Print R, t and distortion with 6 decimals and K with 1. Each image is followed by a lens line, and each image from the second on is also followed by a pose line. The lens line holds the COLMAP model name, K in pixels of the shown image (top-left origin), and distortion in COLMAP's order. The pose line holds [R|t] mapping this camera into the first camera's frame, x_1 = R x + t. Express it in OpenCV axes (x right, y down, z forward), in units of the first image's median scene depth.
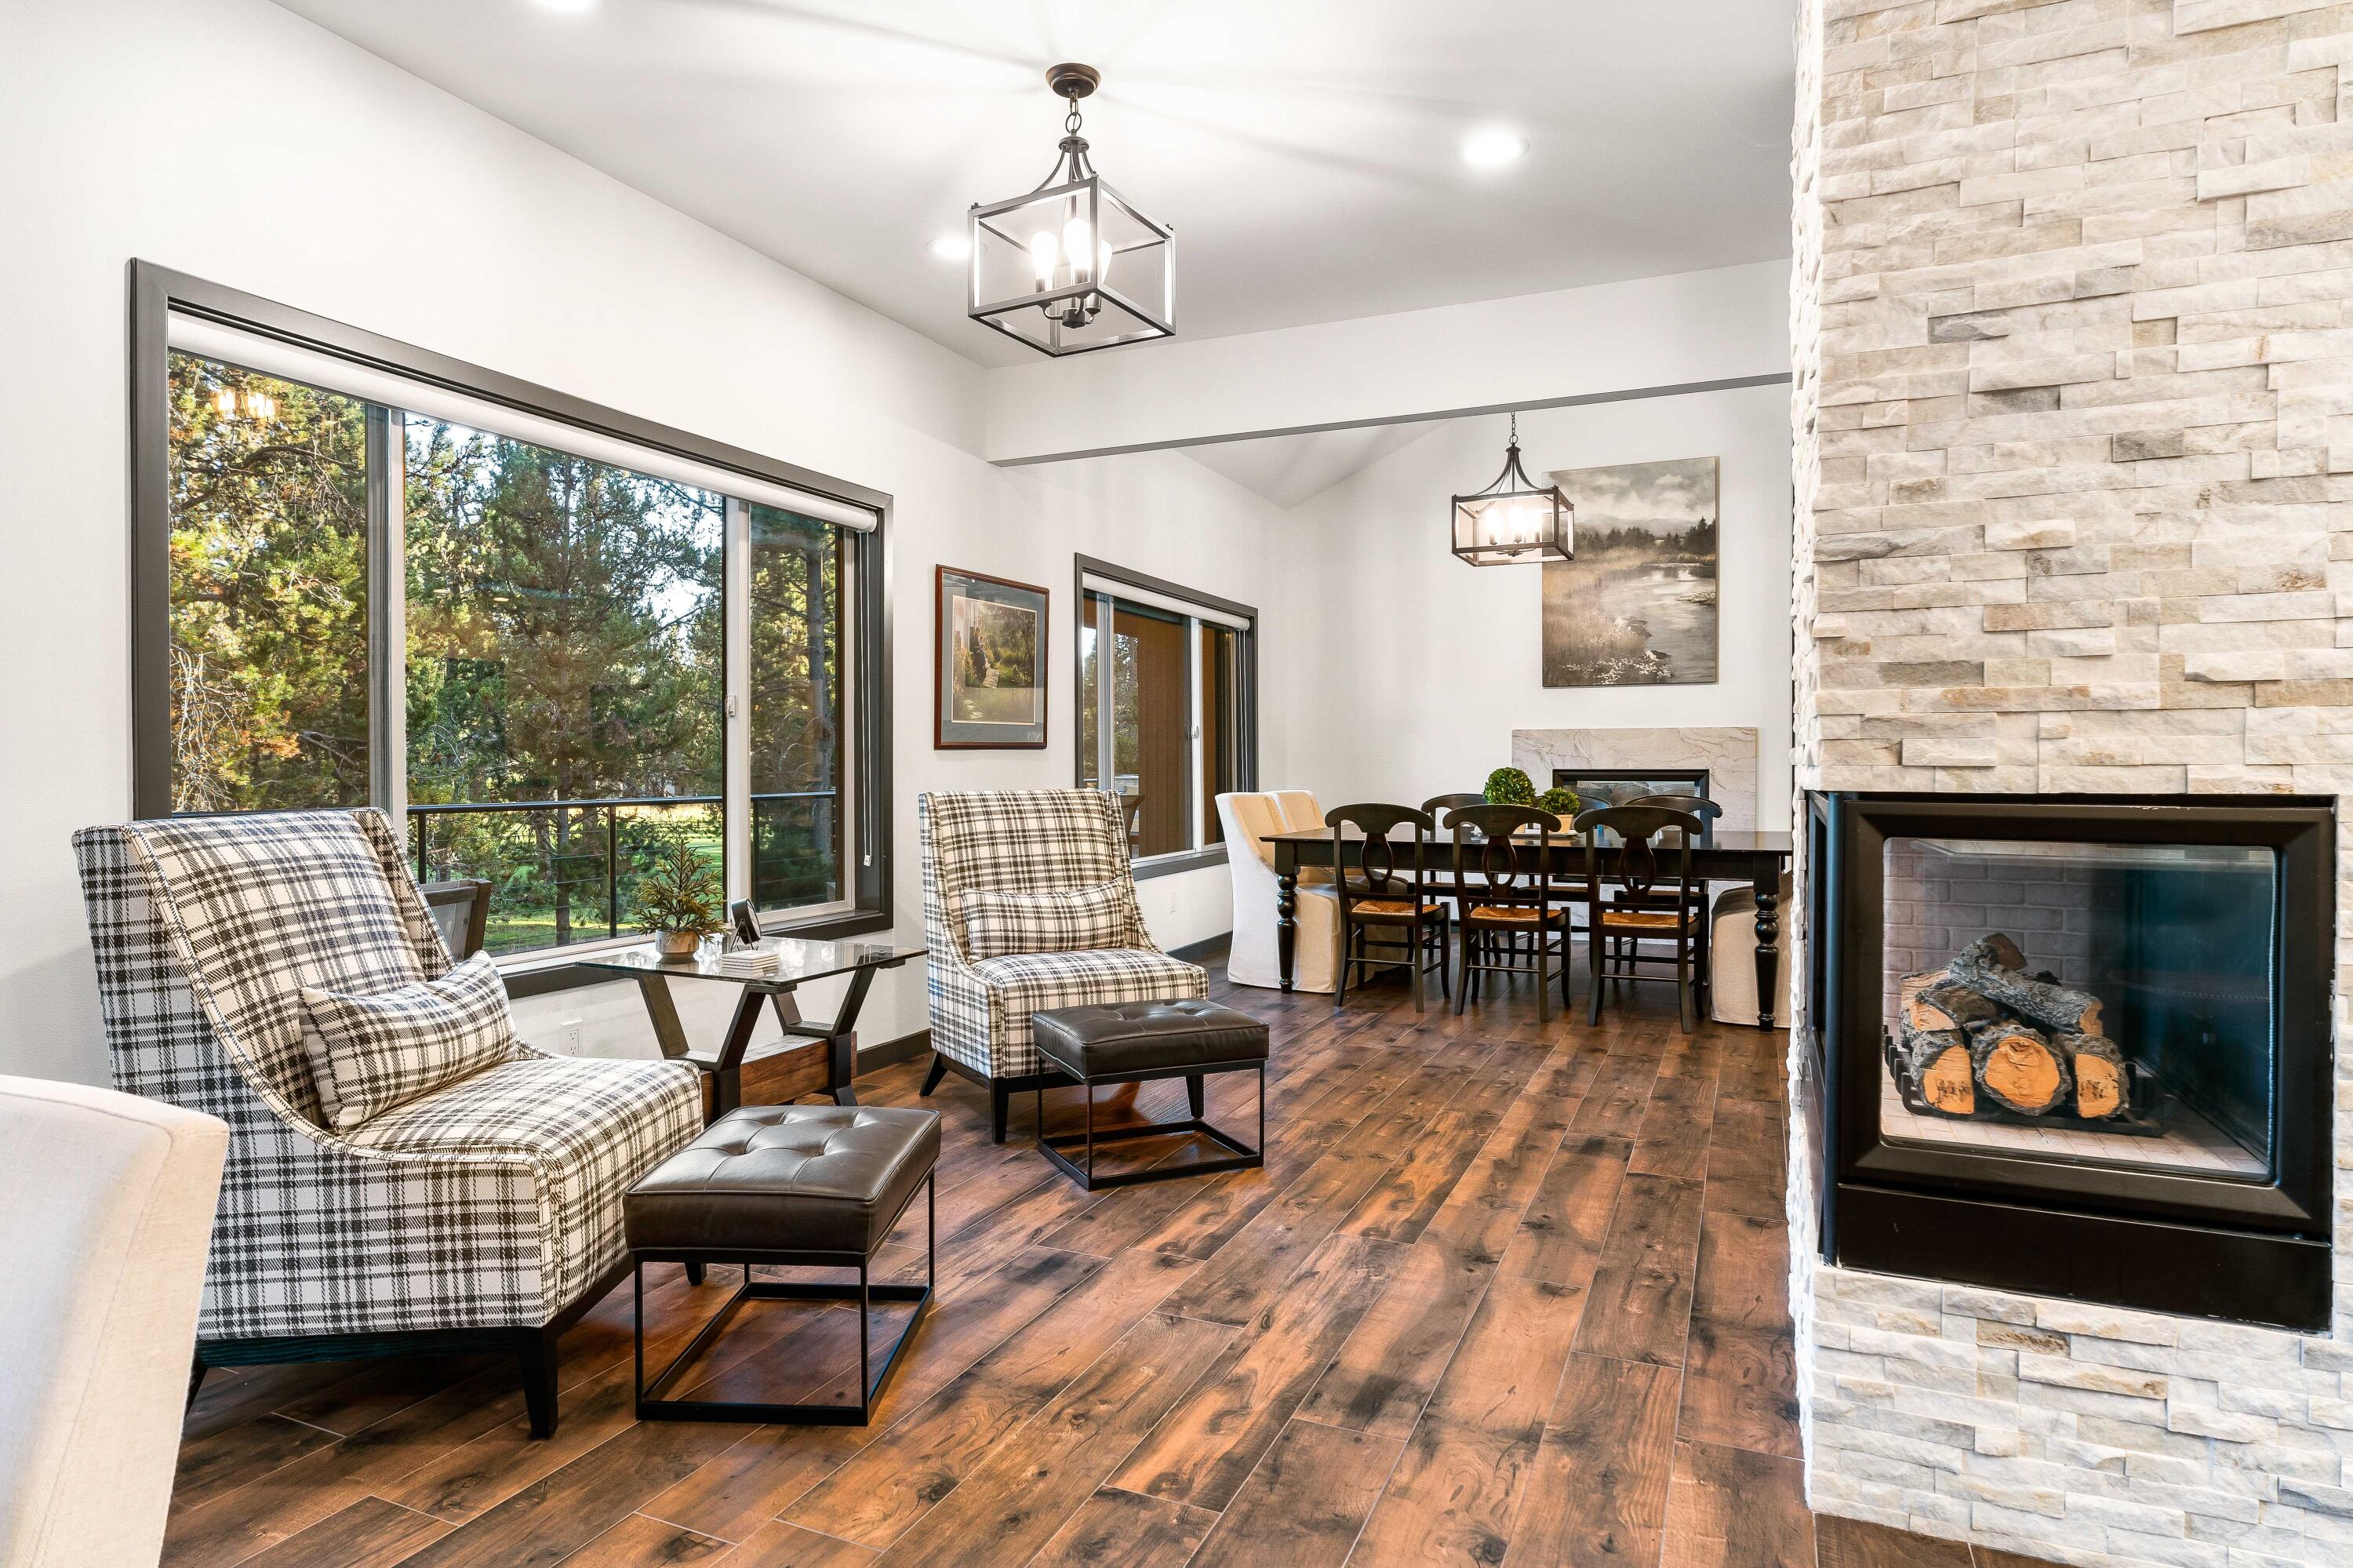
lens RADIAL K [[1257.4, 0, 1184.0], [0, 1257.4, 769.6], [0, 0, 1]] dist [0.002568, -0.000761]
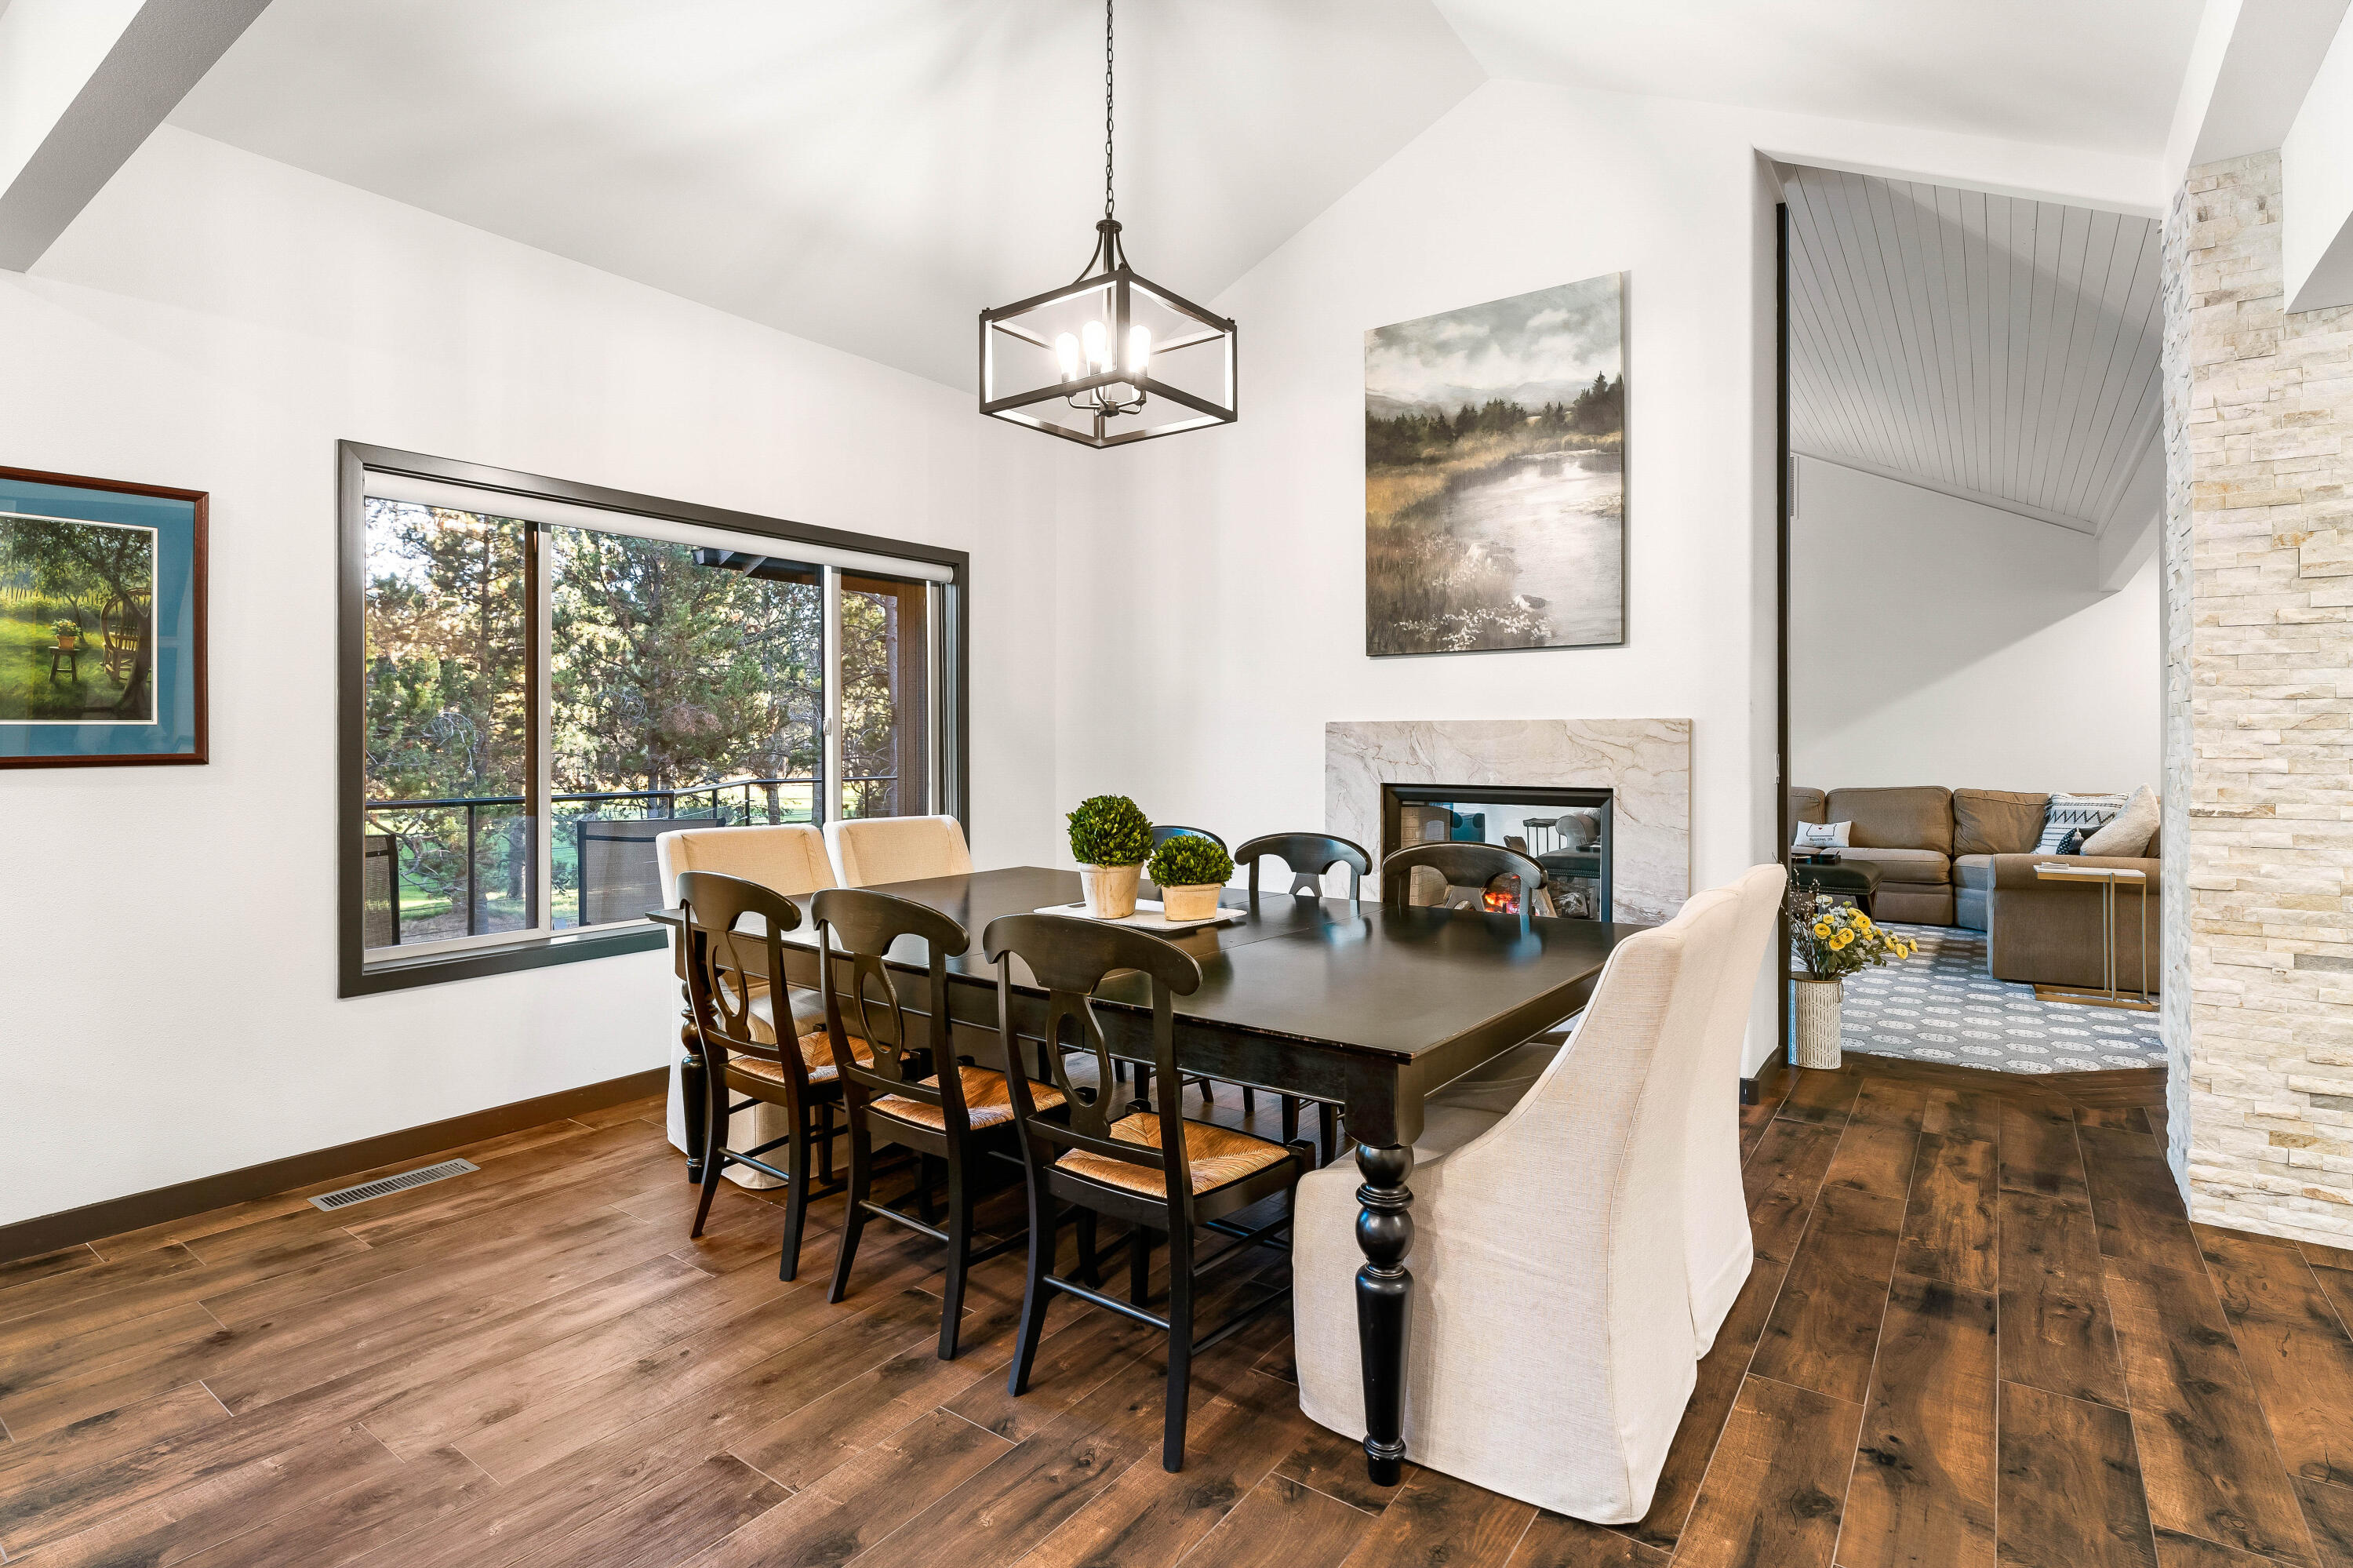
lens RADIAL K [[1124.8, 0, 1148.5], [0, 1124.8, 732.3], [0, 0, 1]] dist [-0.007340, -0.001538]
pose [[0.977315, 0.000804, -0.211787, 0.310408], [-0.003078, 0.999941, -0.010404, -0.020708], [0.211767, 0.010820, 0.977260, 0.421966]]
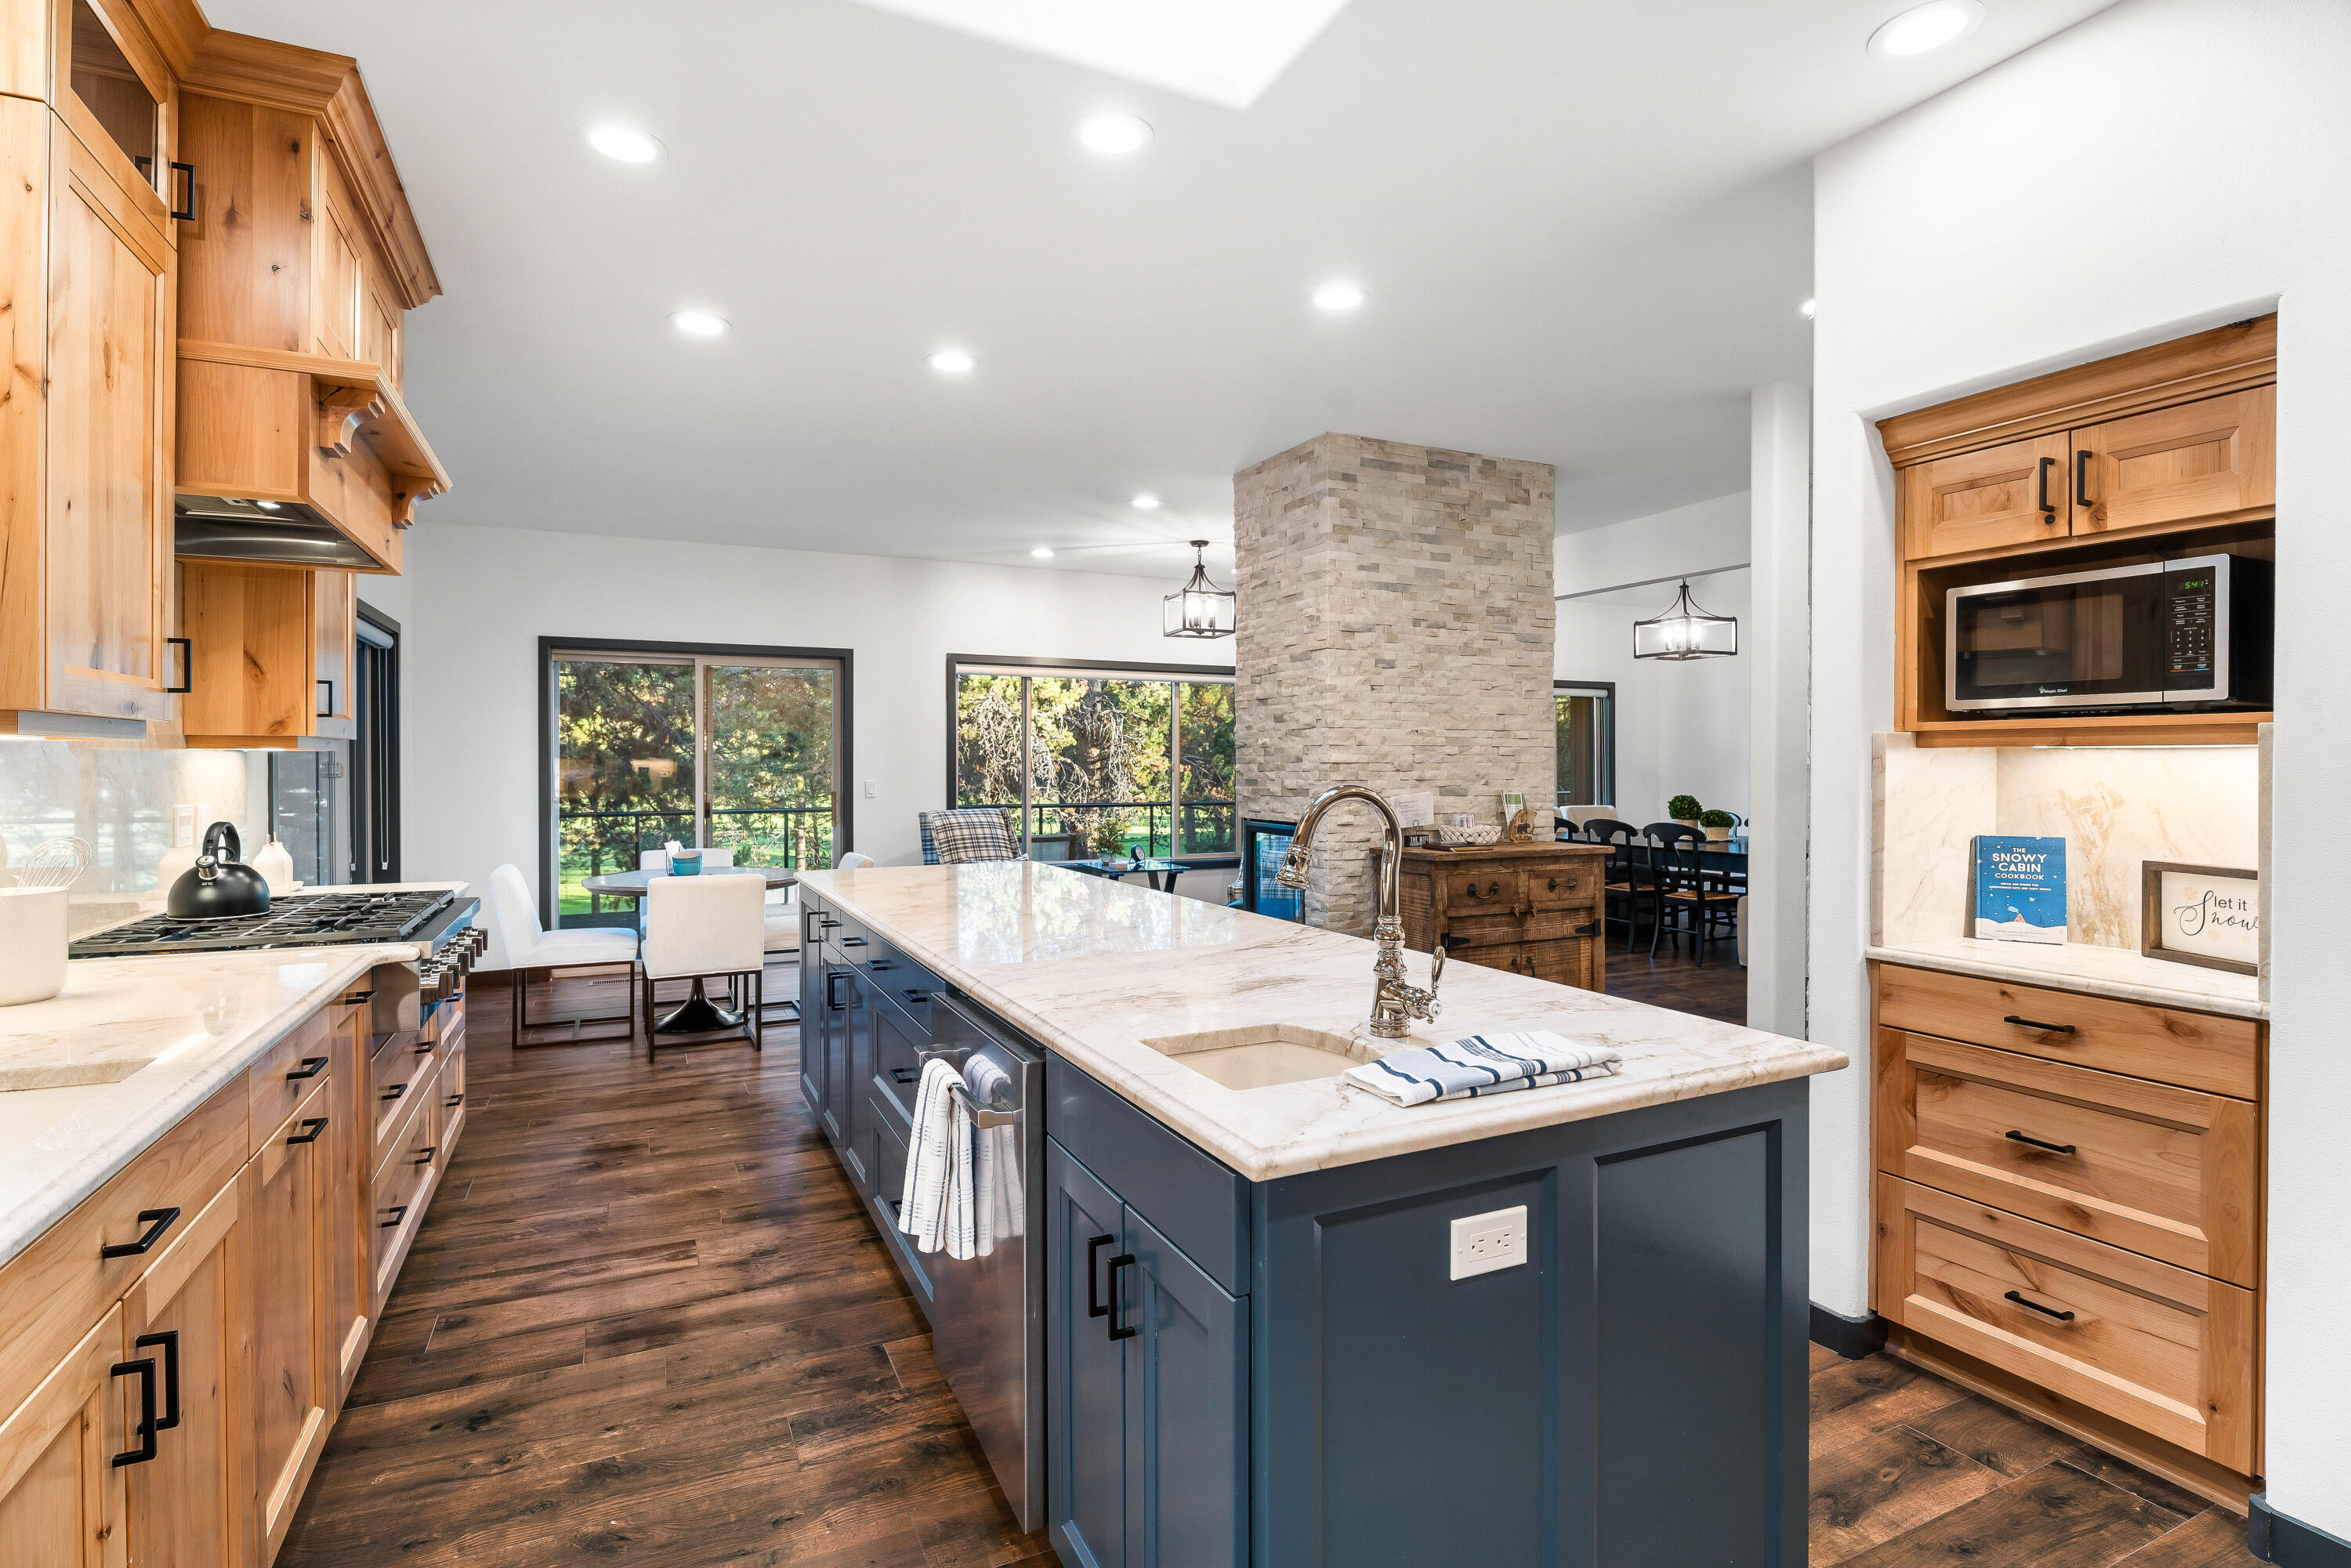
lens RADIAL K [[1123.8, 0, 1151.5], [0, 1123.8, 767.3], [0, 0, 1]] dist [-0.007340, -0.001538]
pose [[0.751284, 0.004554, -0.659964, 0.531085], [-0.009454, 0.999948, -0.003862, -0.023433], [0.659912, 0.009140, 0.751287, -0.315680]]
